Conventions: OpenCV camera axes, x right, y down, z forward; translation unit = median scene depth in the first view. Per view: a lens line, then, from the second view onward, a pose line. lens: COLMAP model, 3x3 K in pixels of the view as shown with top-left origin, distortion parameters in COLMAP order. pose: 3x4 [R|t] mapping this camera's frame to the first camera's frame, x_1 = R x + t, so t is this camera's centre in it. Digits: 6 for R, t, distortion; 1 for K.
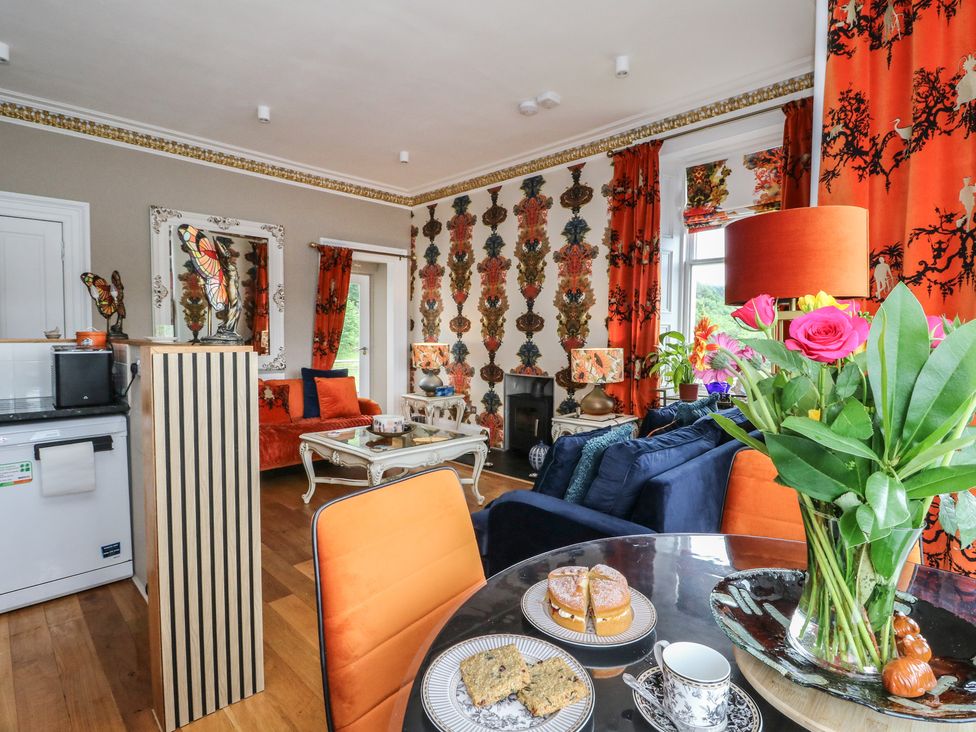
lens RADIAL K [[517.0, 0, 486.8], [0, 517.0, 354.2], [0, 0, 1]] dist [-0.005076, -0.012174]
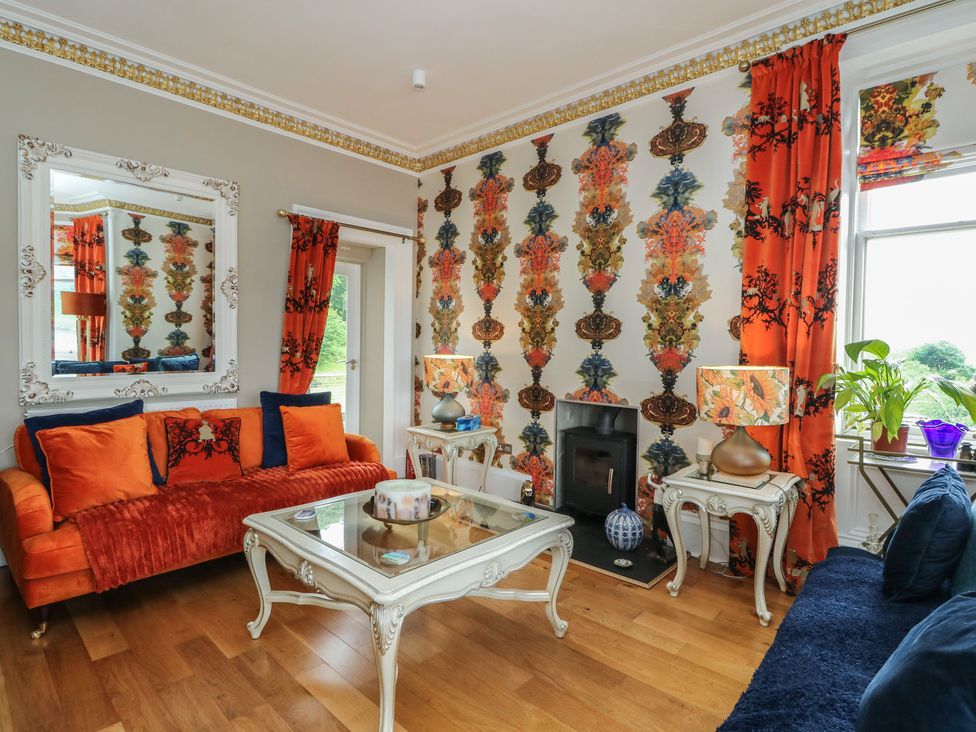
lens RADIAL K [[517.0, 0, 490.3], [0, 517.0, 356.3], [0, 0, 1]] dist [-0.005076, -0.012174]
pose [[0.999273, 0.006263, 0.037599, -0.087599], [-0.005635, 0.999843, -0.016772, -0.009349], [-0.037698, 0.016548, 0.999152, 0.321477]]
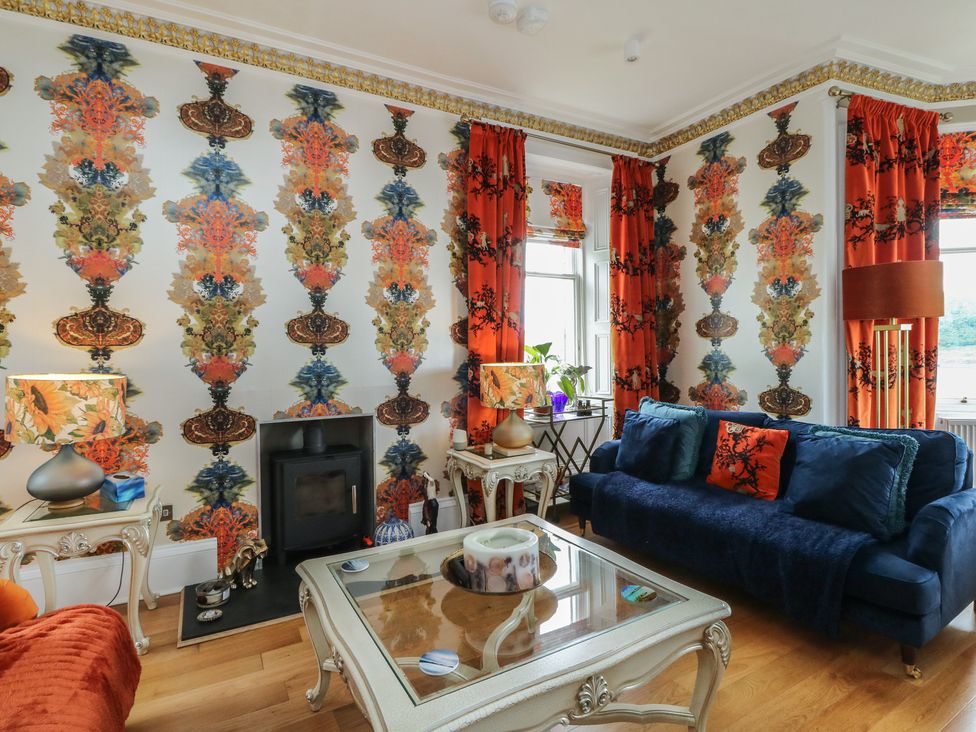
lens RADIAL K [[517.0, 0, 497.3], [0, 517.0, 361.3], [0, 0, 1]] dist [-0.005076, -0.012174]
pose [[0.241749, -0.022808, 0.970071, -0.453574], [0.056950, 0.998334, 0.009280, -0.018066], [-0.968666, 0.053002, 0.242645, 0.669488]]
